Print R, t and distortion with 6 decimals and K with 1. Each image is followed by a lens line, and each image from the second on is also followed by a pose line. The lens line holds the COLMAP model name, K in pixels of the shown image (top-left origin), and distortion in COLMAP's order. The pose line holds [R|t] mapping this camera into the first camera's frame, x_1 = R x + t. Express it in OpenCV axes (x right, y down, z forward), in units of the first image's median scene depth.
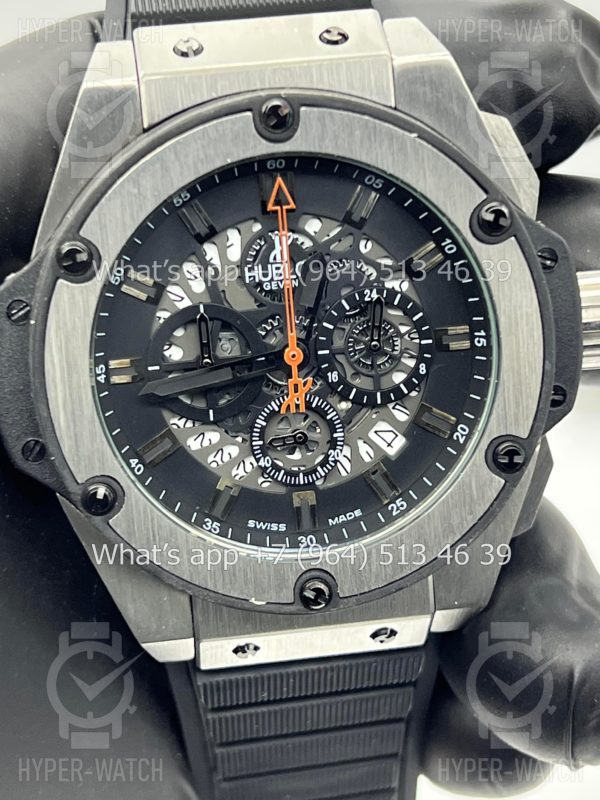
lens RADIAL K [[1906.9, 0, 302.0], [0, 1906.9, 398.4], [0, 0, 1]] dist [0.233935, 0.000000]
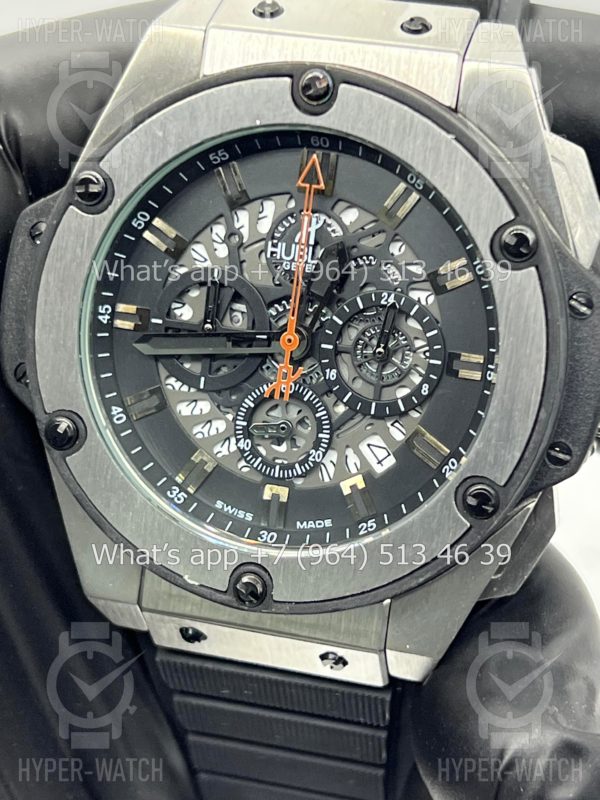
lens RADIAL K [[1906.9, 0, 302.6], [0, 1906.9, 404.2], [0, 0, 1]] dist [0.233935, 0.000000]
pose [[0.921332, 0.236581, -0.308508, 0.300313], [-0.252788, 0.967434, -0.013047, 0.018982], [0.295375, 0.090008, 0.951132, 0.095543]]
